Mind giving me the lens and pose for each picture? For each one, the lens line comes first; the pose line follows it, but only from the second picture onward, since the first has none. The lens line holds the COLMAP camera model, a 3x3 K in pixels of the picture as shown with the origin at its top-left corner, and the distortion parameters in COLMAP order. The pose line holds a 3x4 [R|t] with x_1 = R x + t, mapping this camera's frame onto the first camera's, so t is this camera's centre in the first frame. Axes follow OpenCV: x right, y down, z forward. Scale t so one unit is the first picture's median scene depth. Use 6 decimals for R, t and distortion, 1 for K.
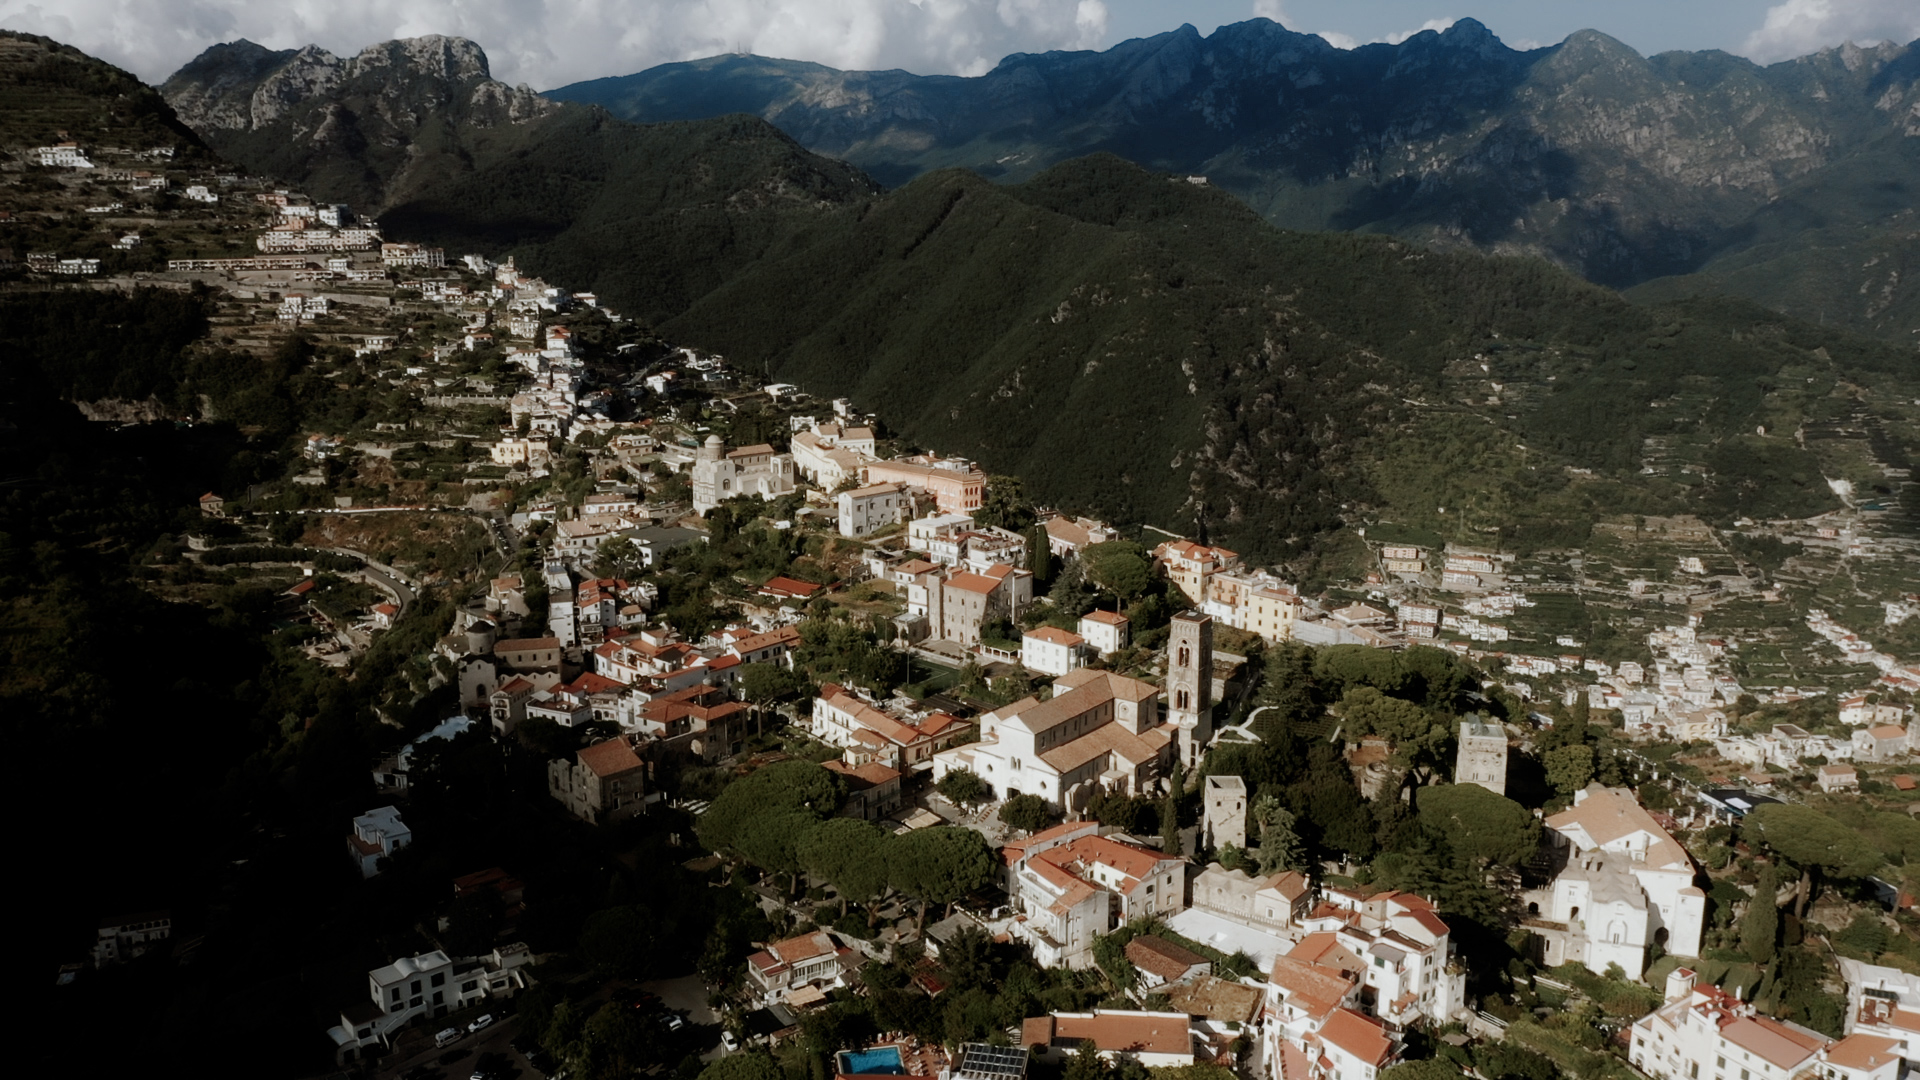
lens RADIAL K [[1555.3, 0, 960.0], [0, 1555.3, 540.0], [0, 0, 1]] dist [-0.000551, 0.004516]
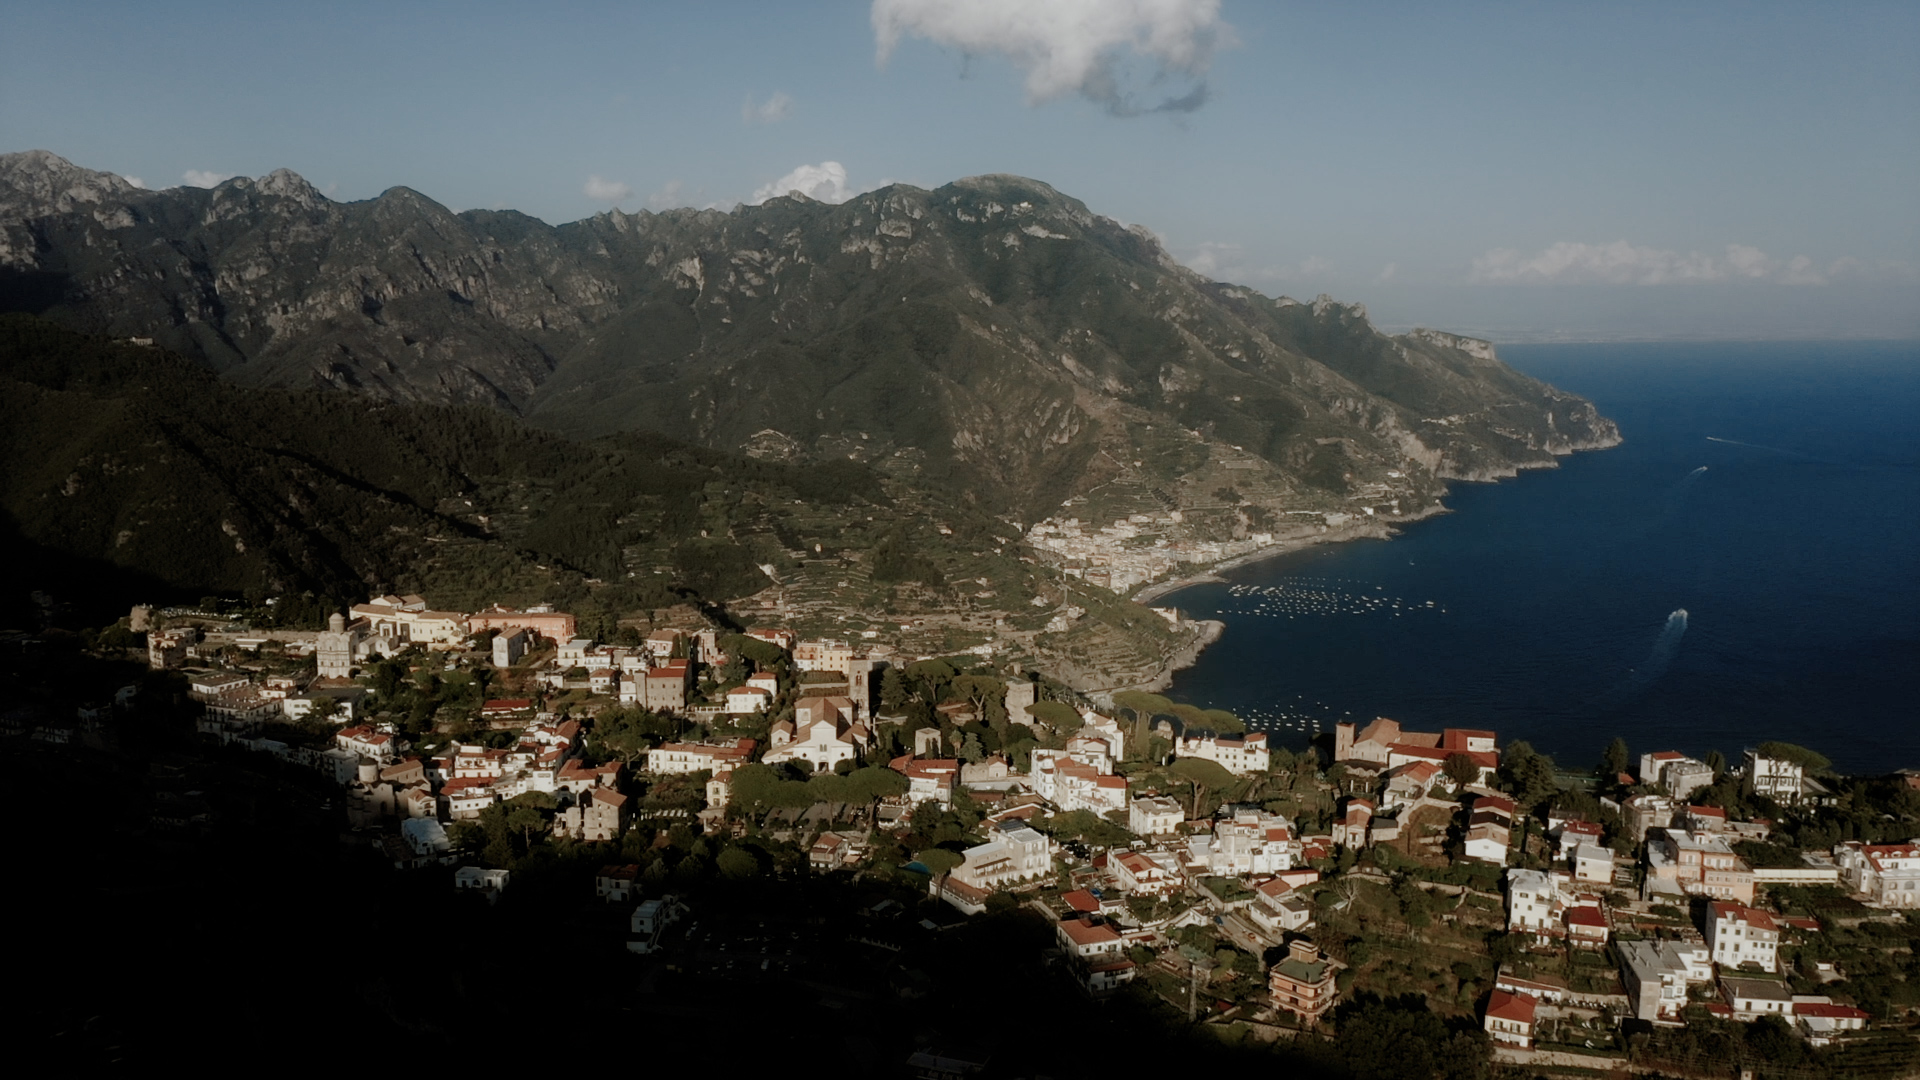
lens RADIAL K [[1555.3, 0, 960.0], [0, 1555.3, 540.0], [0, 0, 1]] dist [-0.000551, 0.004516]
pose [[0.730828, -0.100897, 0.675063, -0.191954], [0.154883, 0.987729, -0.020048, -0.006320], [-0.664757, 0.119207, 0.737488, -0.086345]]
